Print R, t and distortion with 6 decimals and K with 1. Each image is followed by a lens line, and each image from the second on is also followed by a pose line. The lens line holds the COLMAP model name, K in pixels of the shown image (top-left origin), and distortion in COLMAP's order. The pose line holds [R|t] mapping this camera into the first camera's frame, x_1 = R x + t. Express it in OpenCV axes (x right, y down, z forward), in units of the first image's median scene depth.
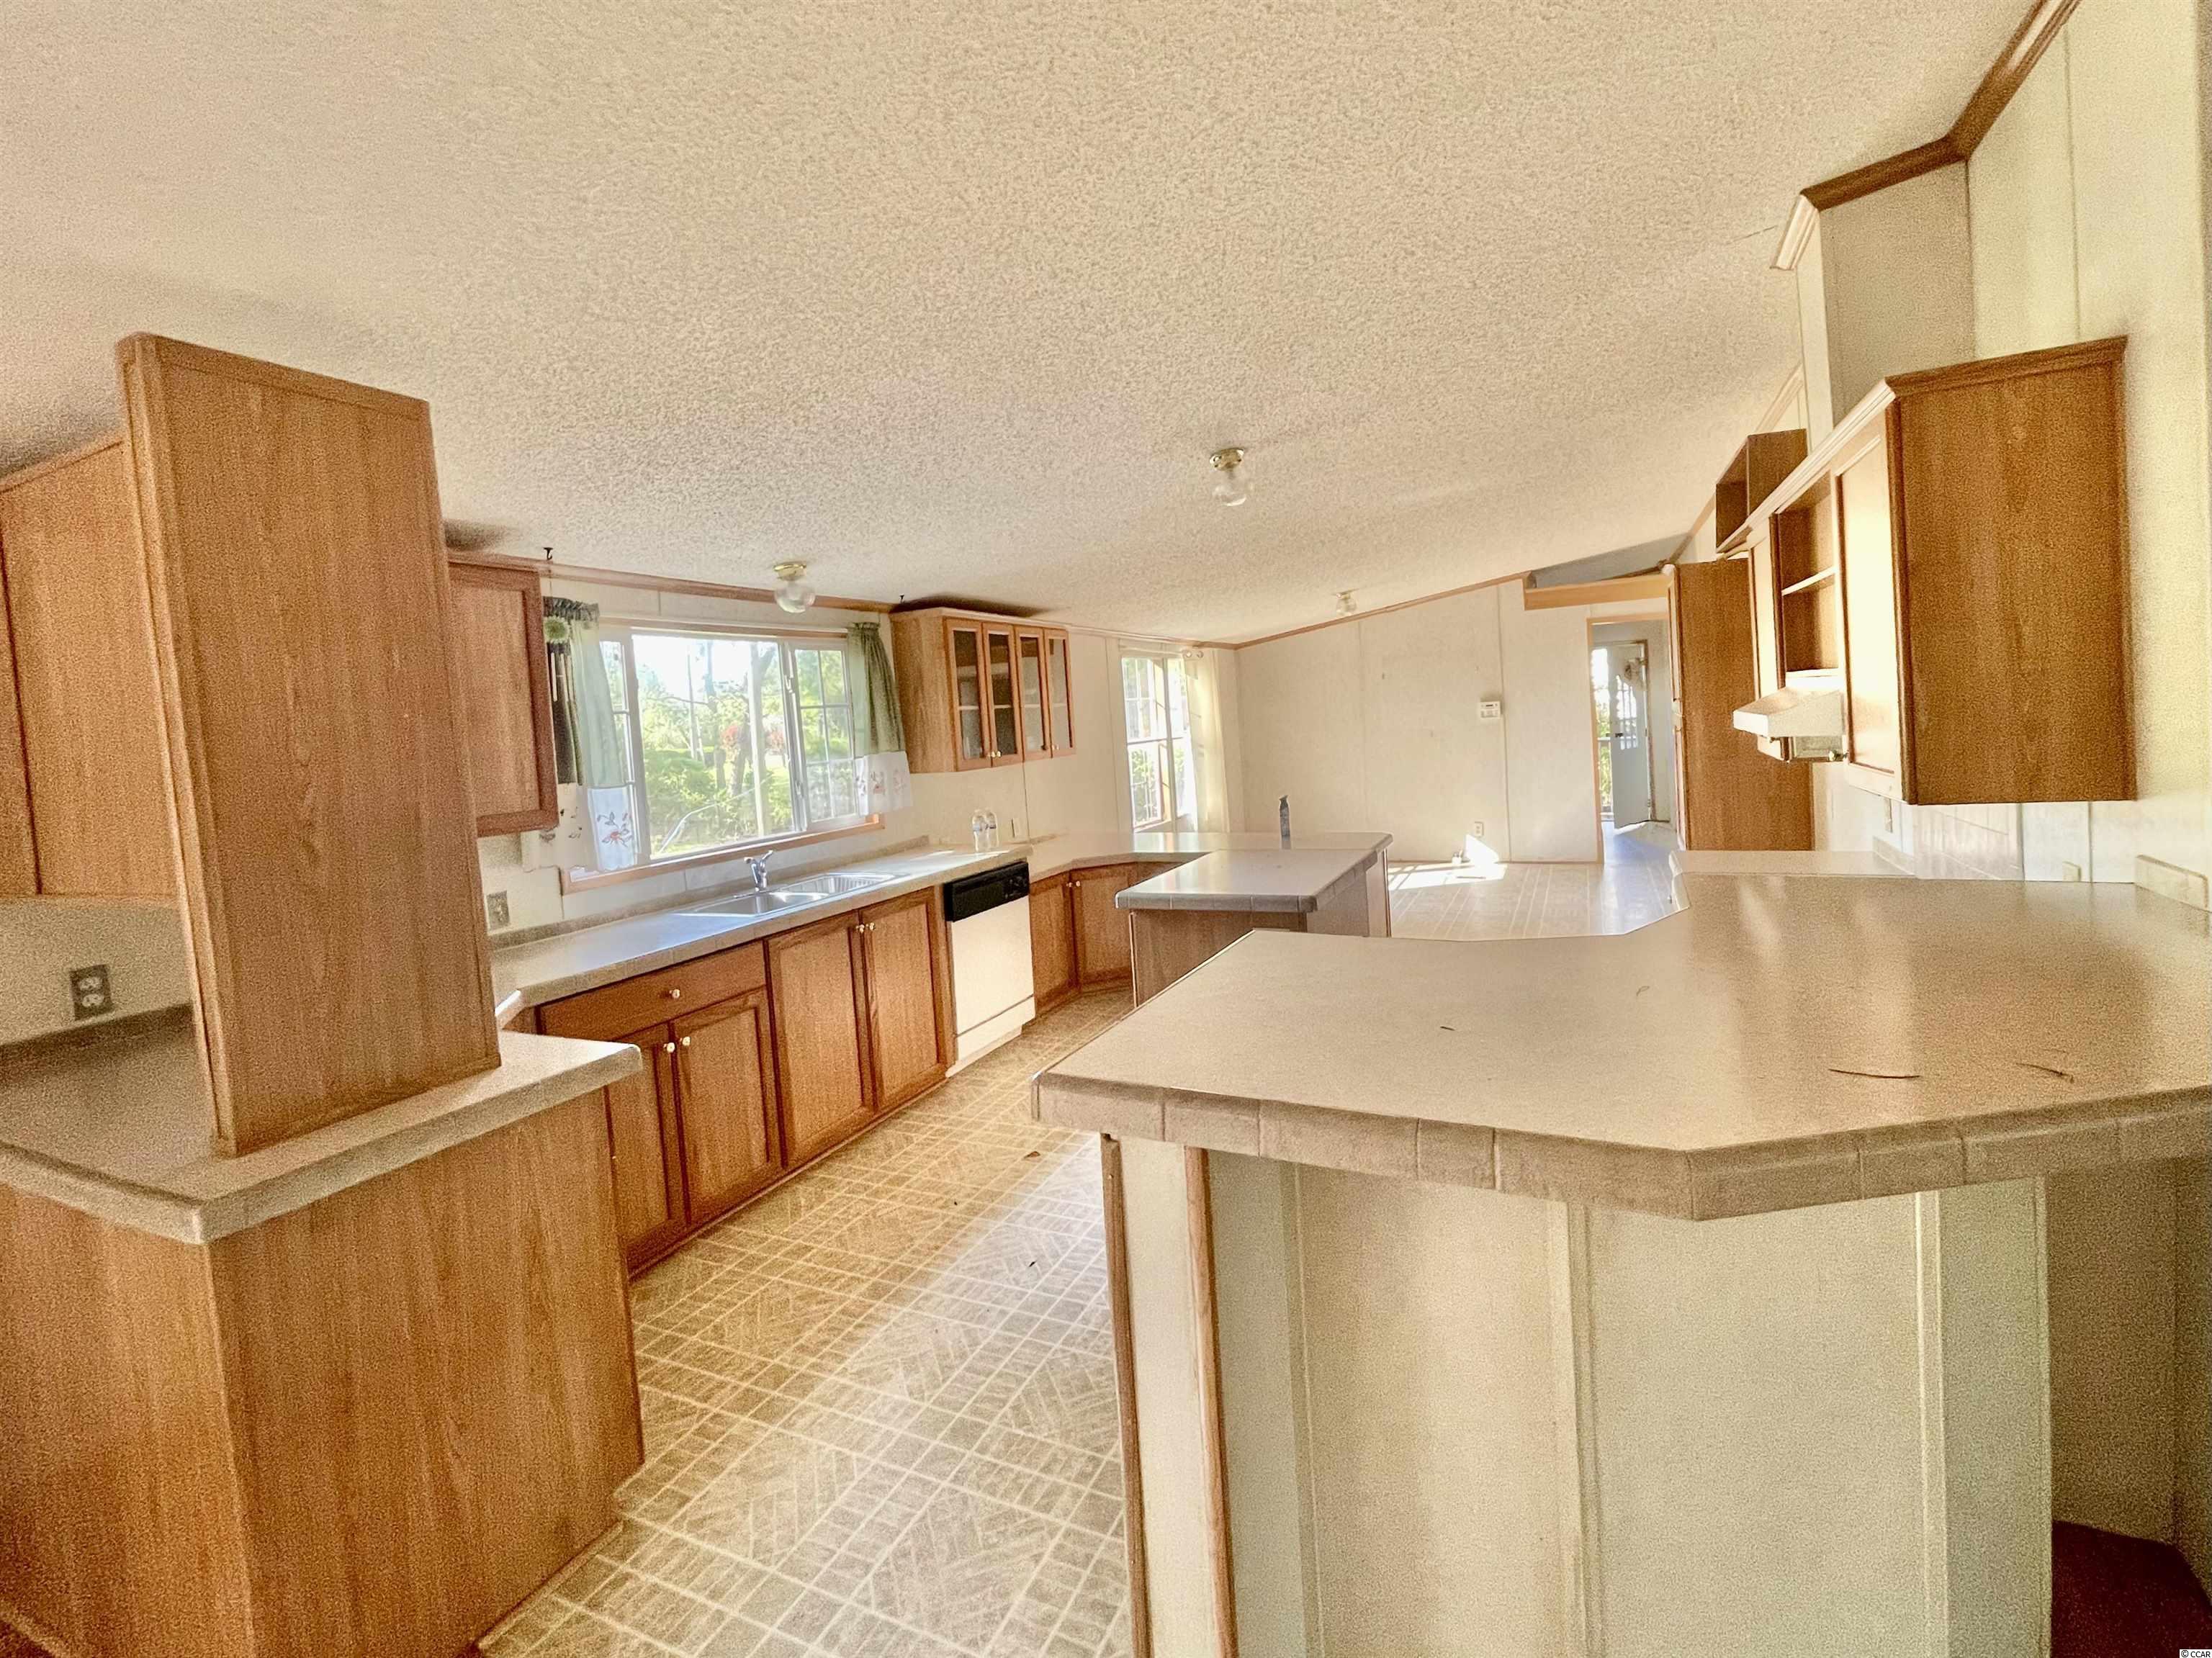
lens RADIAL K [[973.7, 0, 1150.3], [0, 973.7, 751.2], [0, 0, 1]] dist [0.001813, 0.000332]
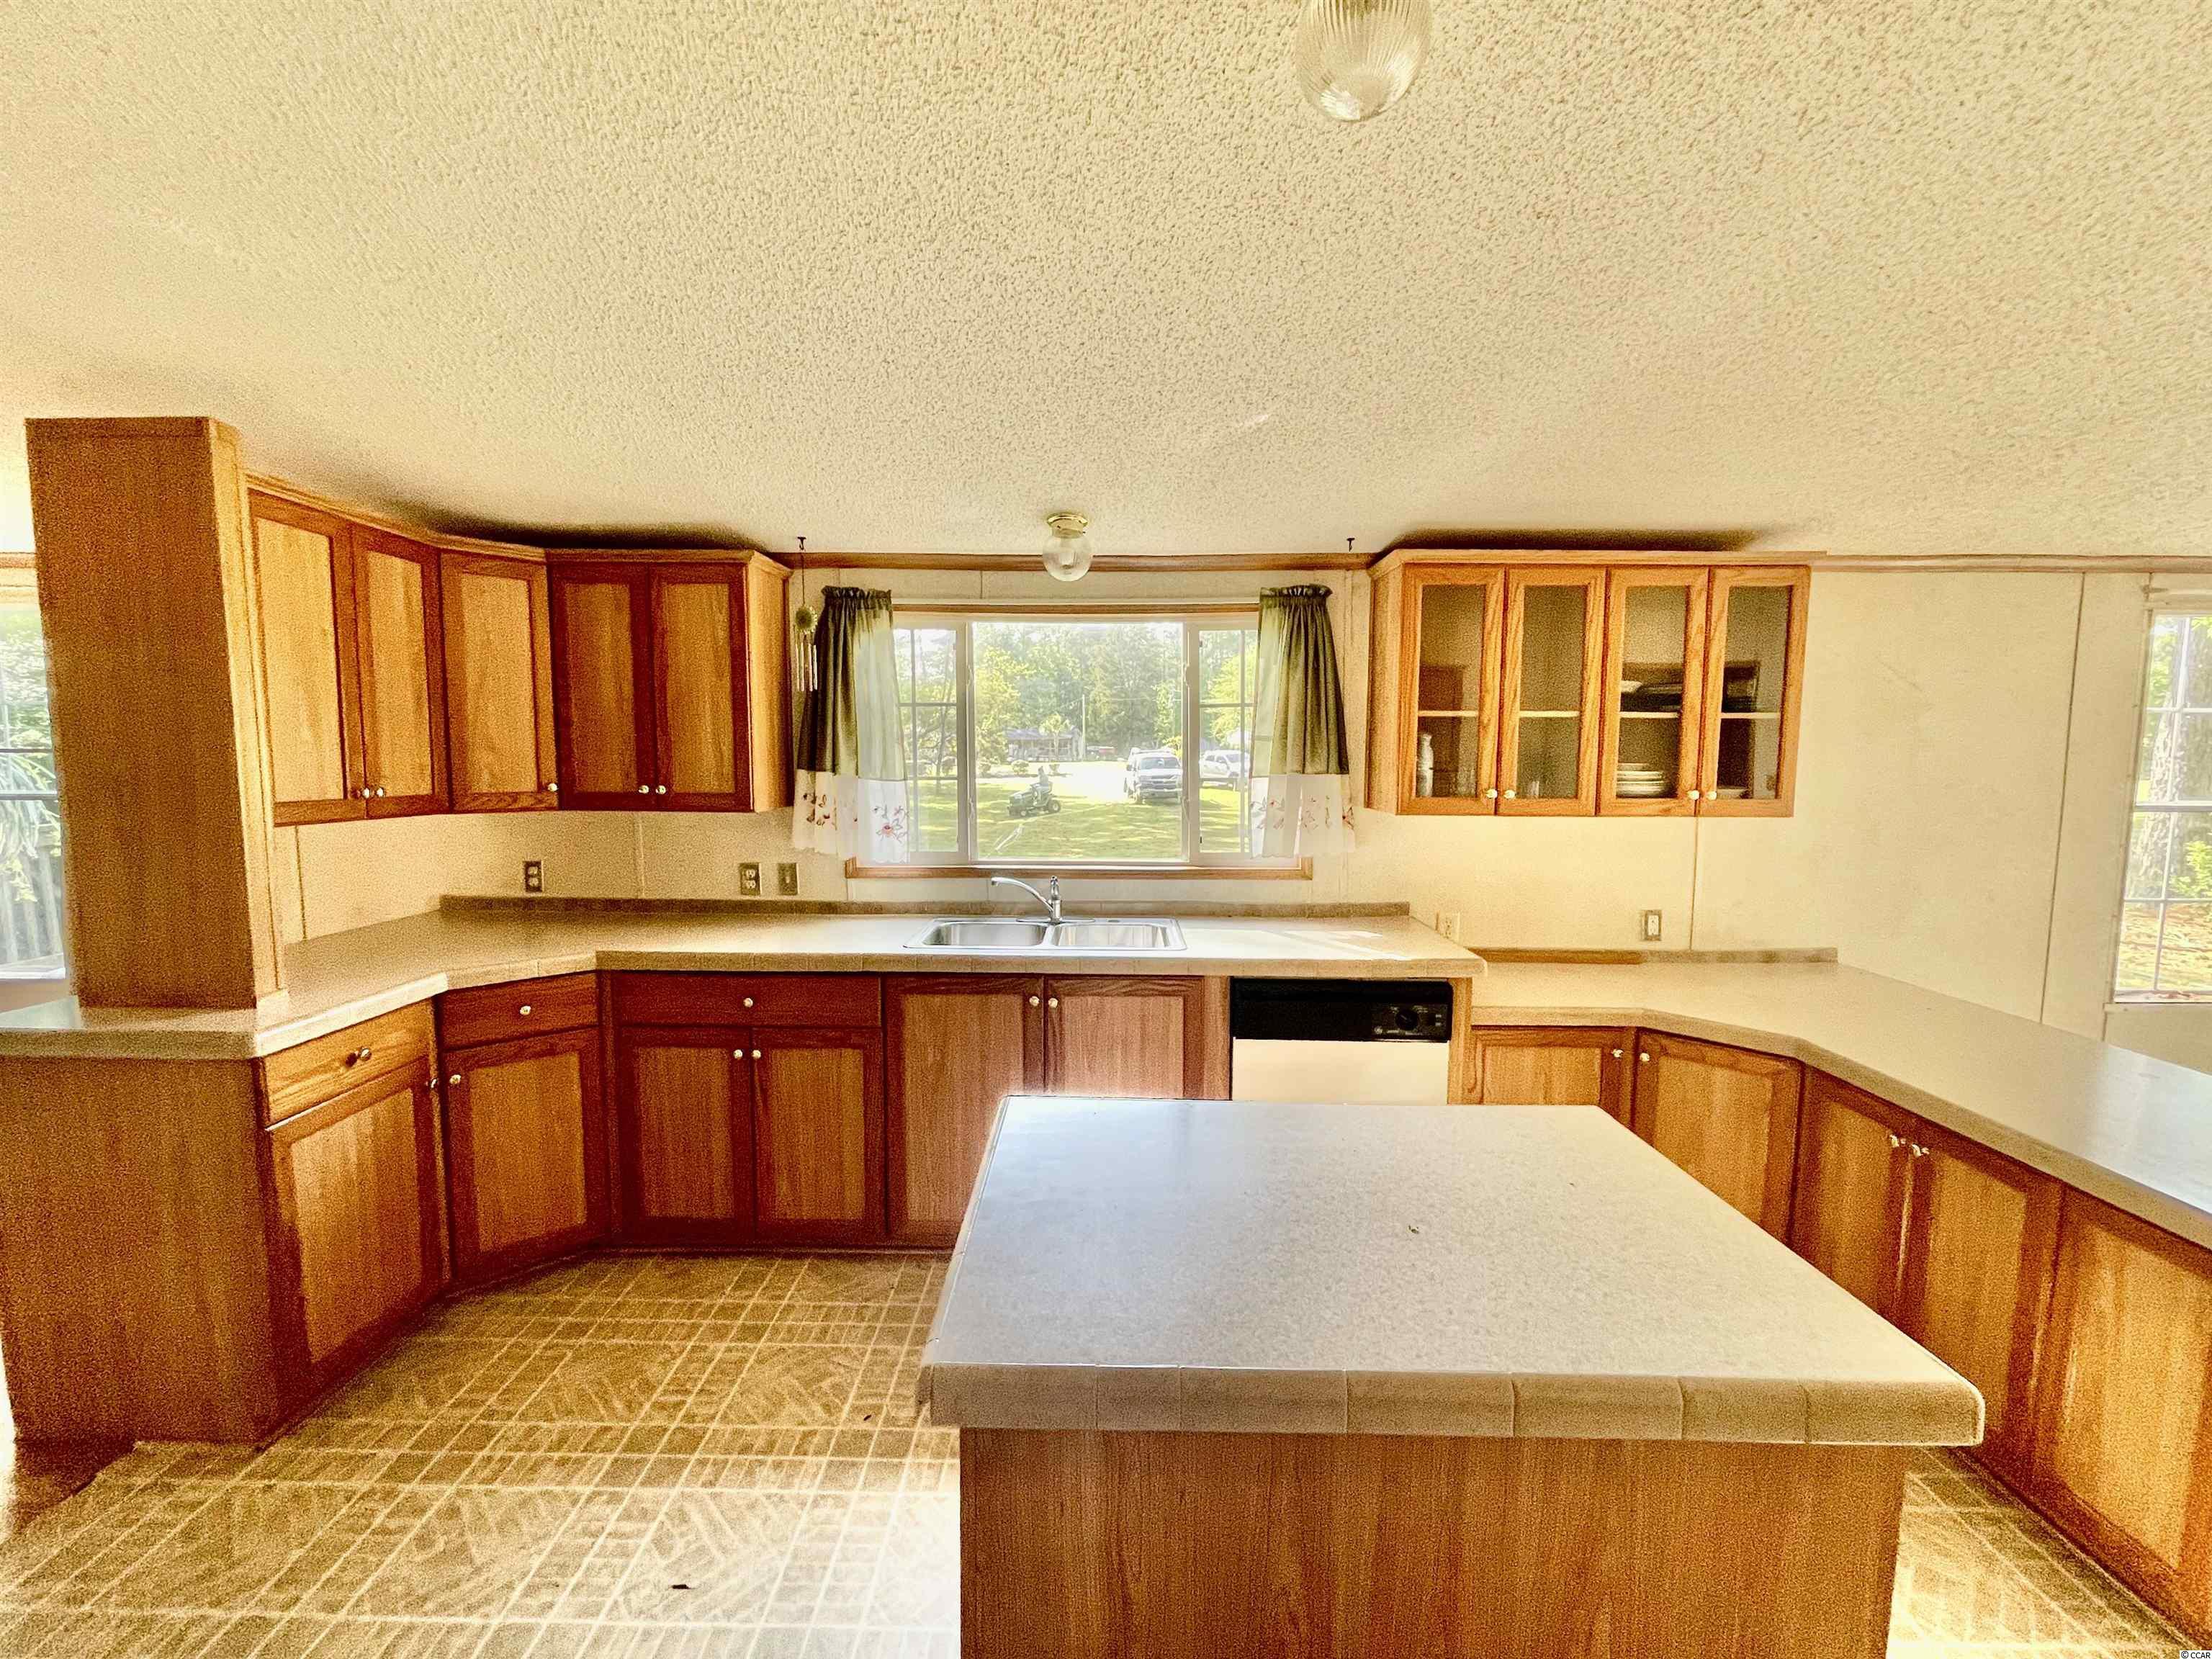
lens RADIAL K [[911.1, 0, 1100.0], [0, 911.1, 827.3], [0, 0, 1]] dist [0.001144, 0.000182]
pose [[0.391116, 0.147103, -0.908509, 0.389597], [-0.063204, 0.989106, 0.132944, -0.054394], [0.918168, 0.005425, 0.396153, 0.867621]]
